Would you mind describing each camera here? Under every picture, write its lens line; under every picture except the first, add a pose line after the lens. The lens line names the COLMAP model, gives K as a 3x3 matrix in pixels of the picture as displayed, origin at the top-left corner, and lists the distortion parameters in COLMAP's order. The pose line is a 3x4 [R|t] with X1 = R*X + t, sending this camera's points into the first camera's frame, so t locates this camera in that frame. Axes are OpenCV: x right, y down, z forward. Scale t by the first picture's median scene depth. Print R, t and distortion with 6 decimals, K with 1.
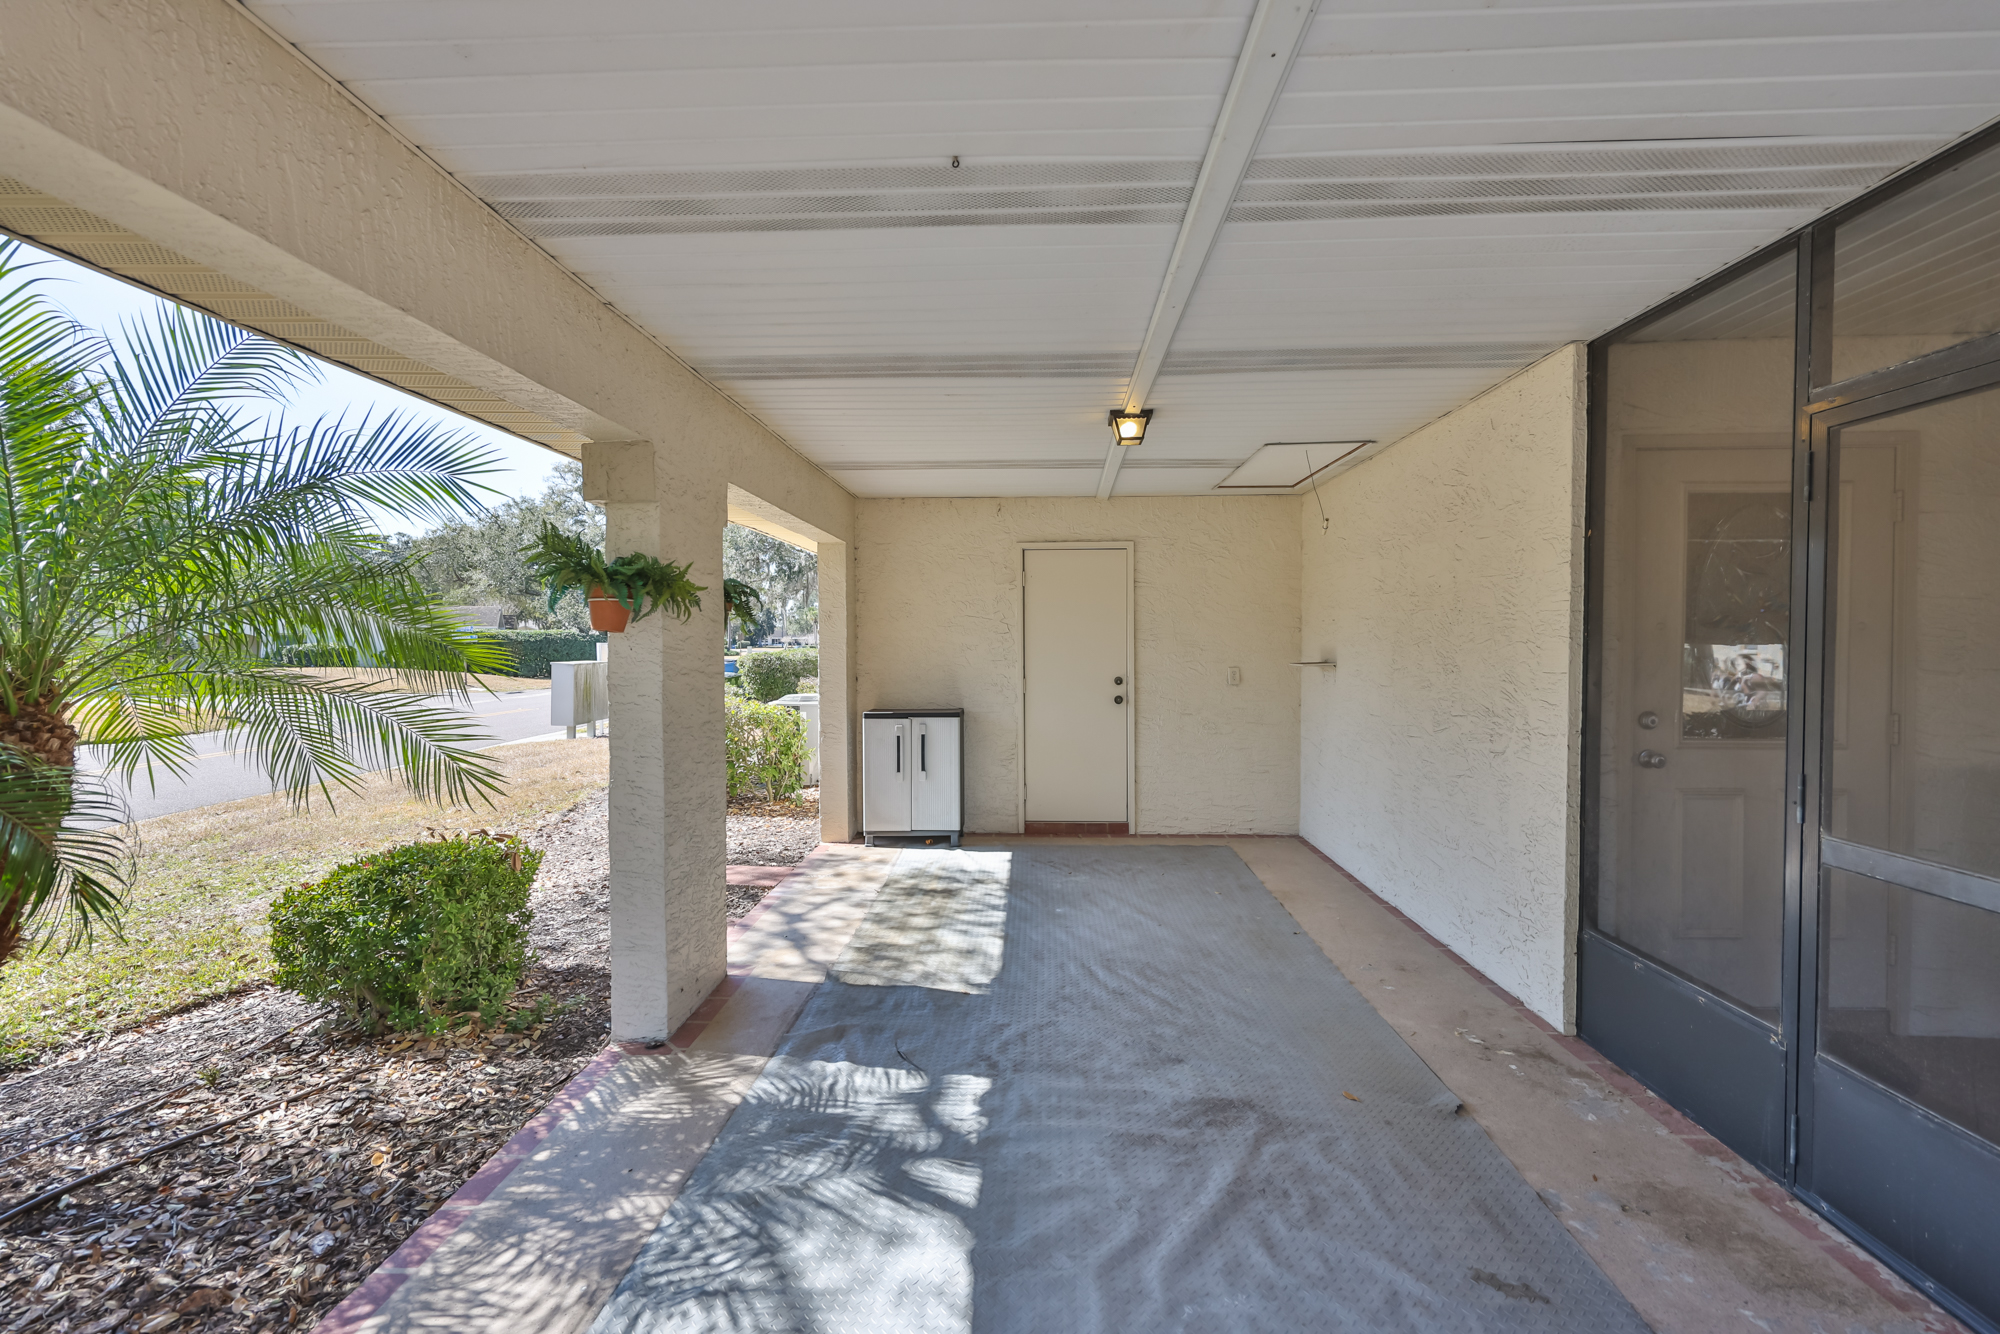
lens RADIAL K [[843.1, 0, 1008.8], [0, 843.1, 662.6], [0, 0, 1]] dist [0.002290, -0.000279]
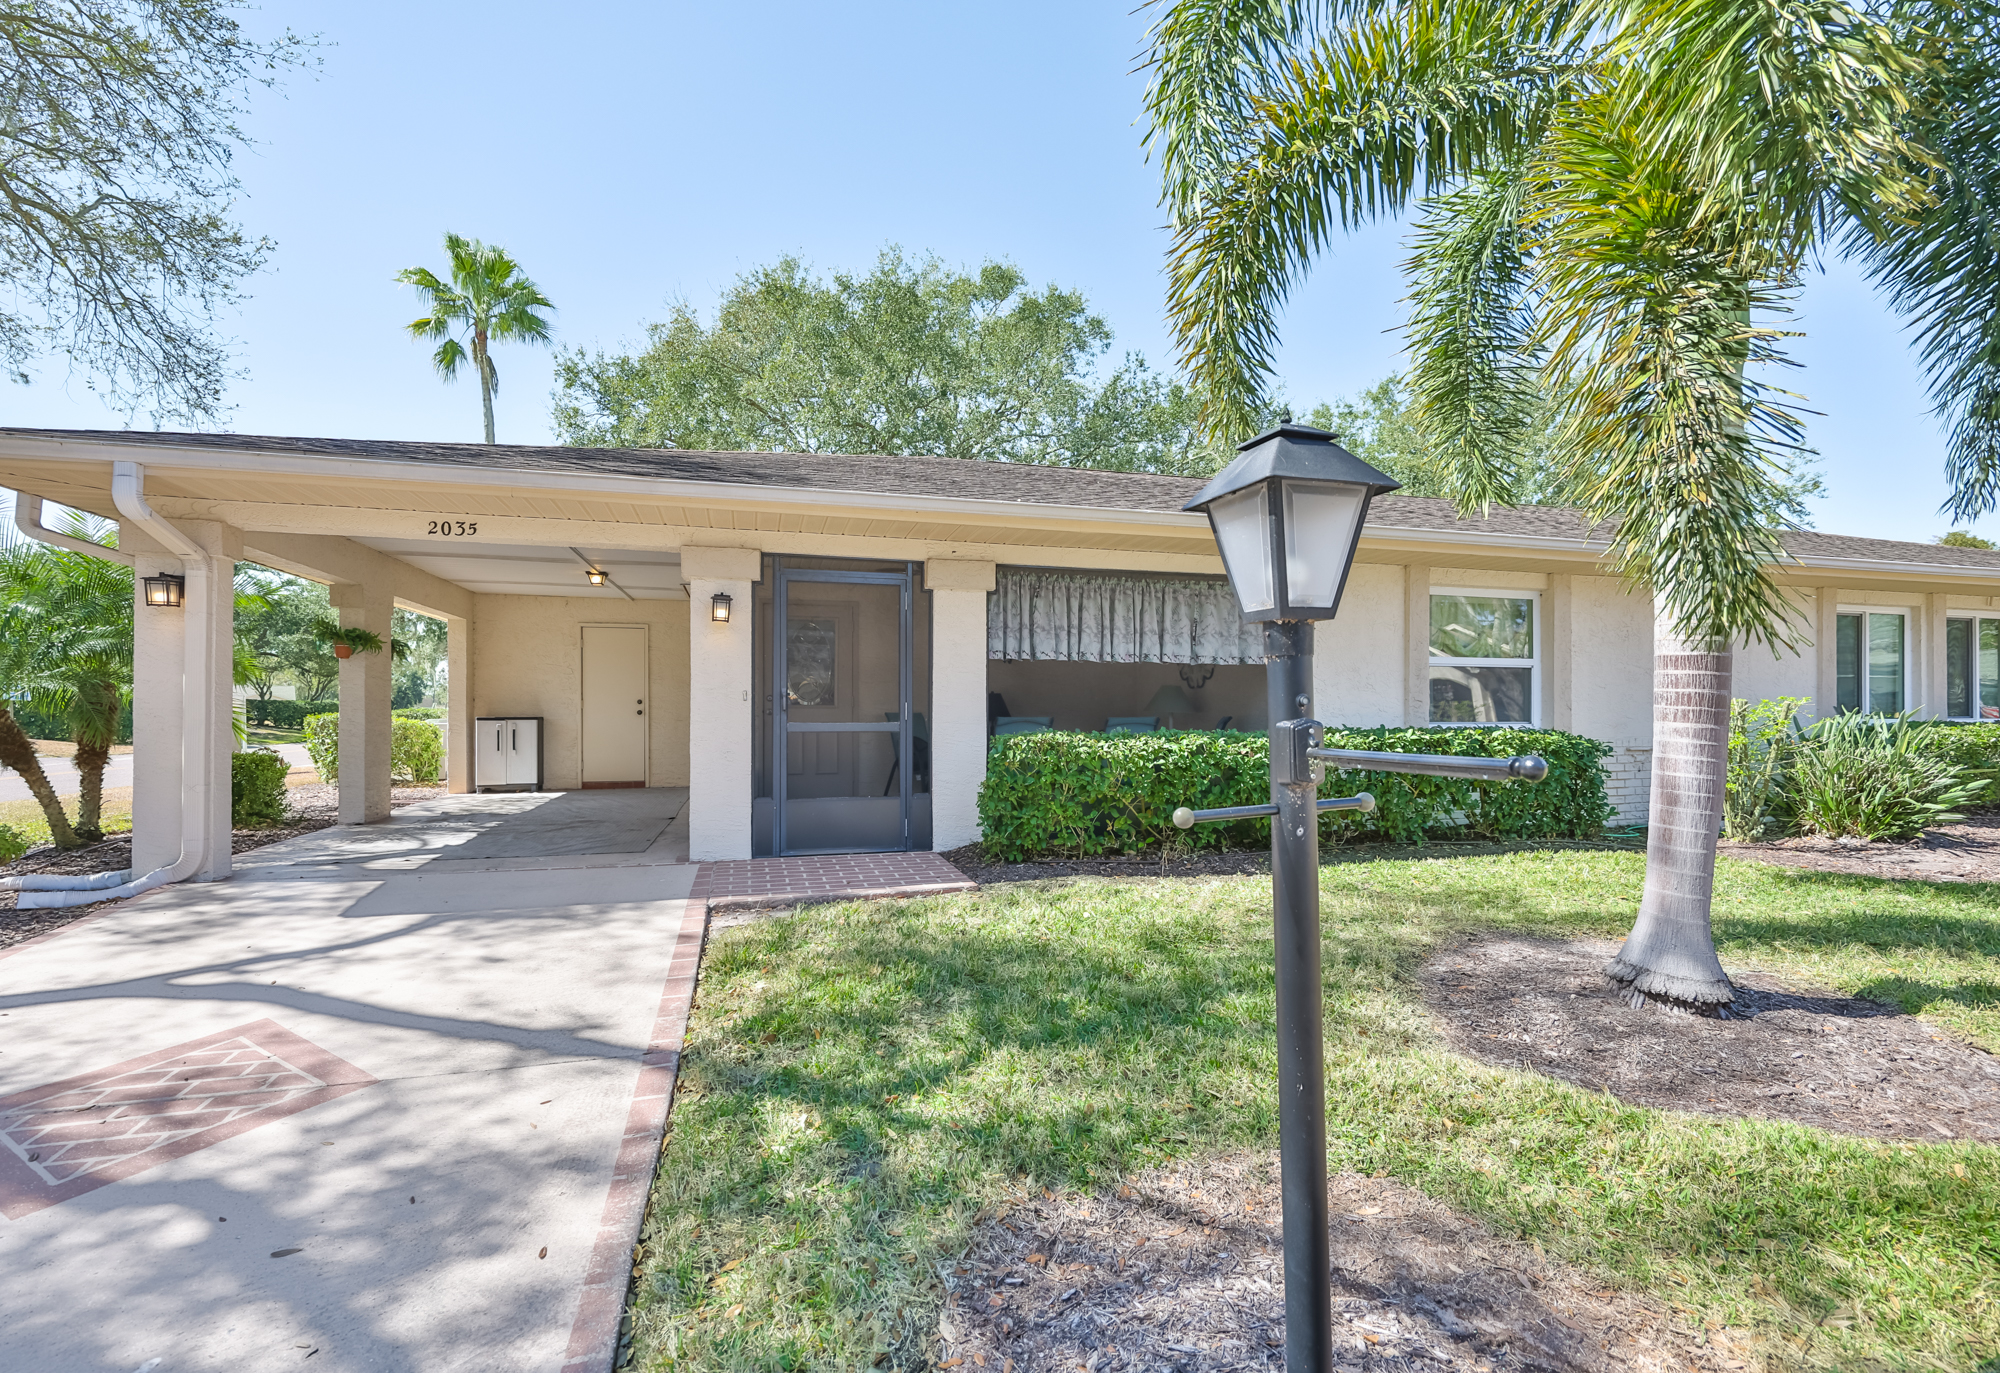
lens RADIAL K [[882.4, 0, 998.1], [0, 882.4, 711.4], [0, 0, 1]] dist [0.001160, 0.000578]
pose [[0.953348, 0.005909, 0.301817, 0.292410], [0.003074, 0.999567, -0.029278, 0.100057], [-0.301859, 0.028840, 0.952916, -1.023188]]
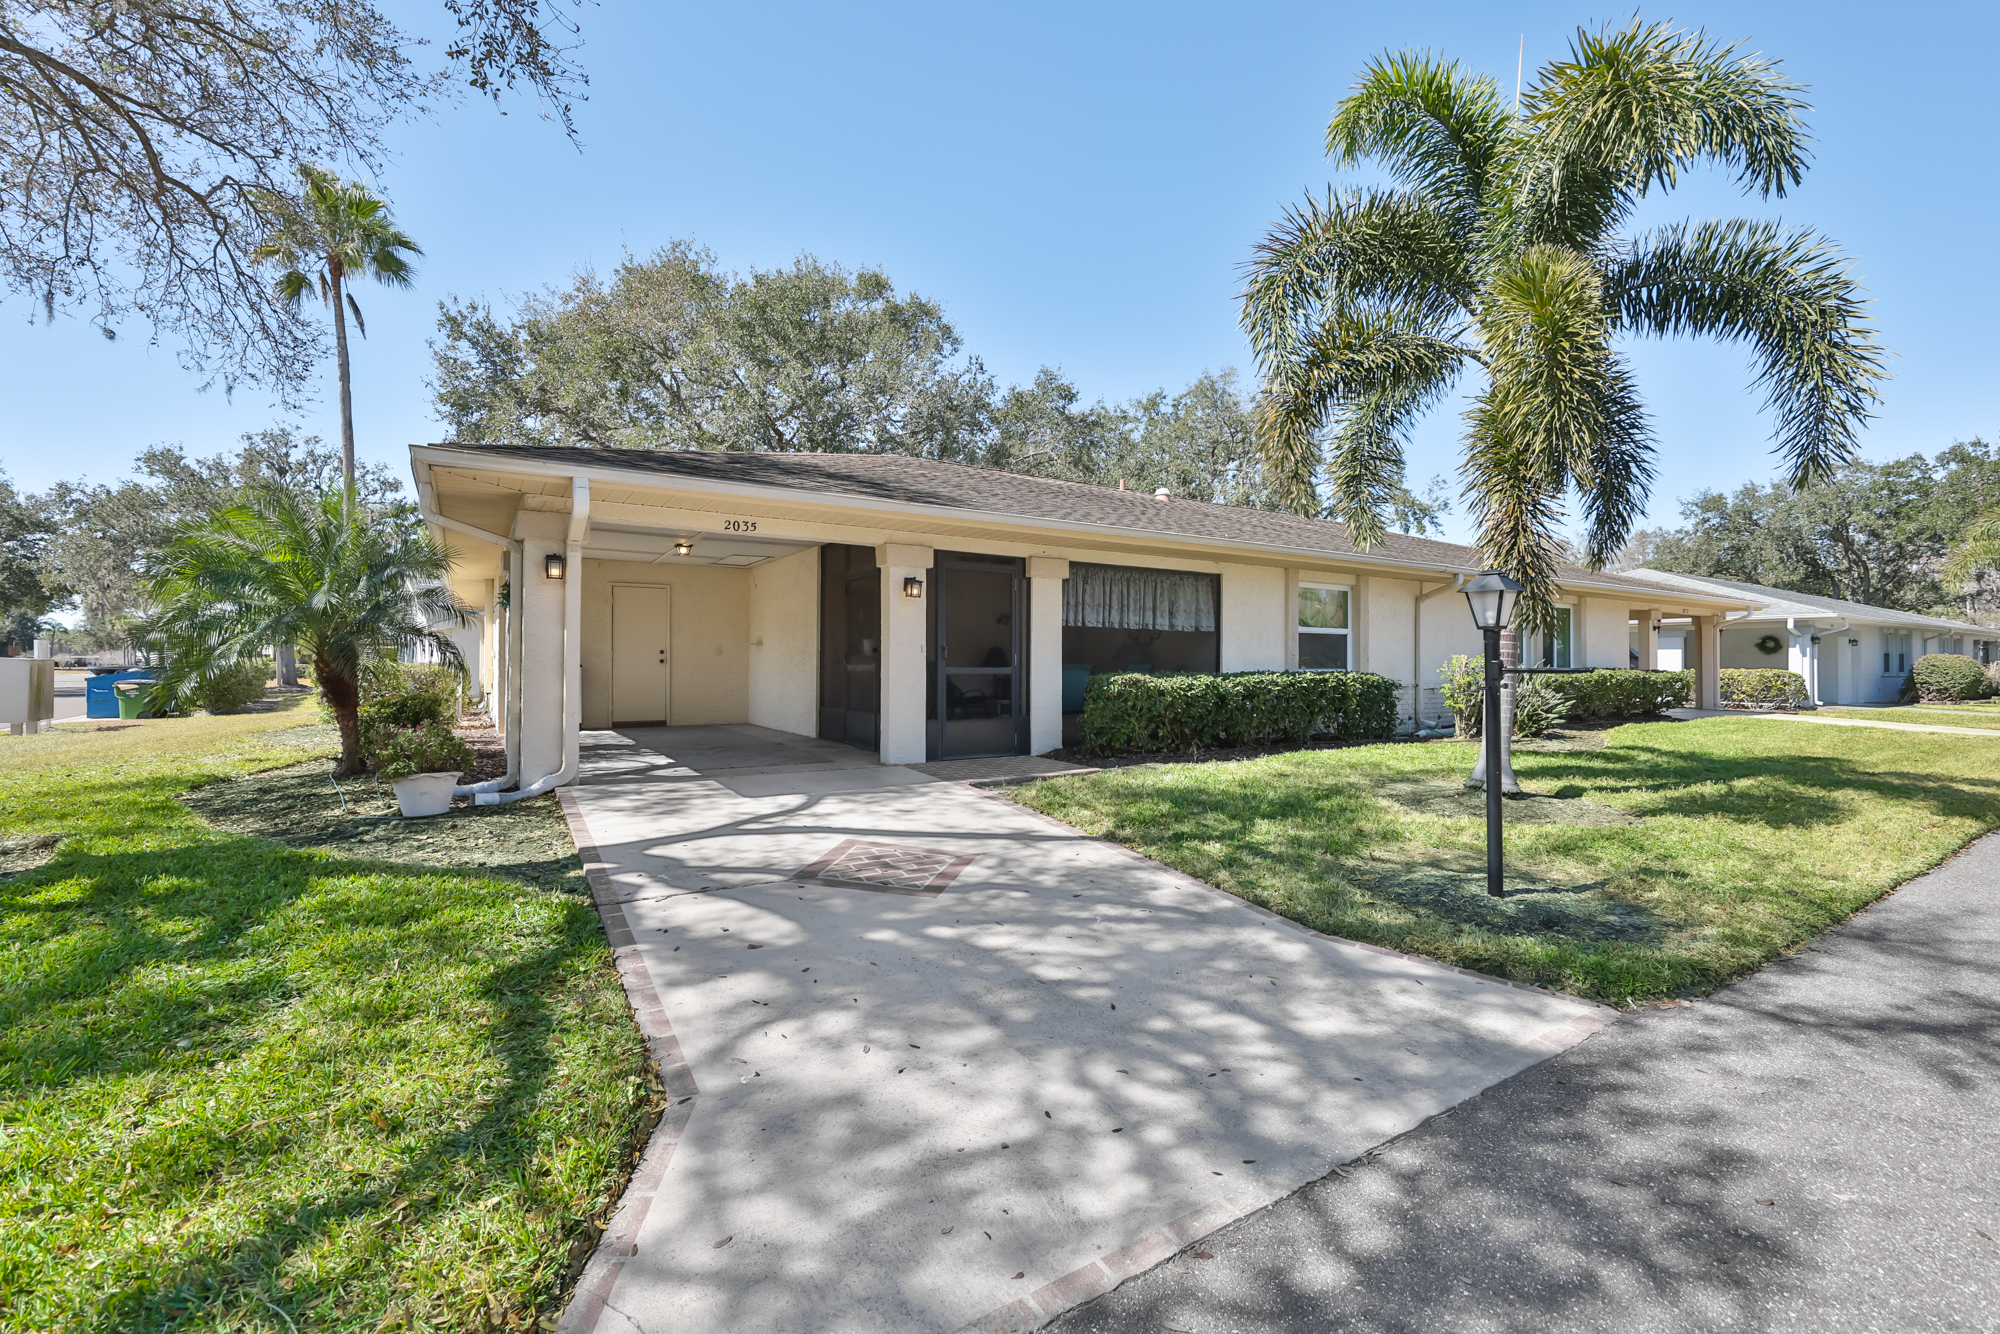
lens RADIAL K [[843.1, 0, 1000.8], [0, 843.1, 664.0], [0, 0, 1]] dist [0.002290, -0.000279]
pose [[0.826258, 0.008966, 0.563221, -0.351753], [0.007563, 0.999607, -0.027009, 0.115478], [-0.563241, 0.026576, 0.825865, -1.191882]]
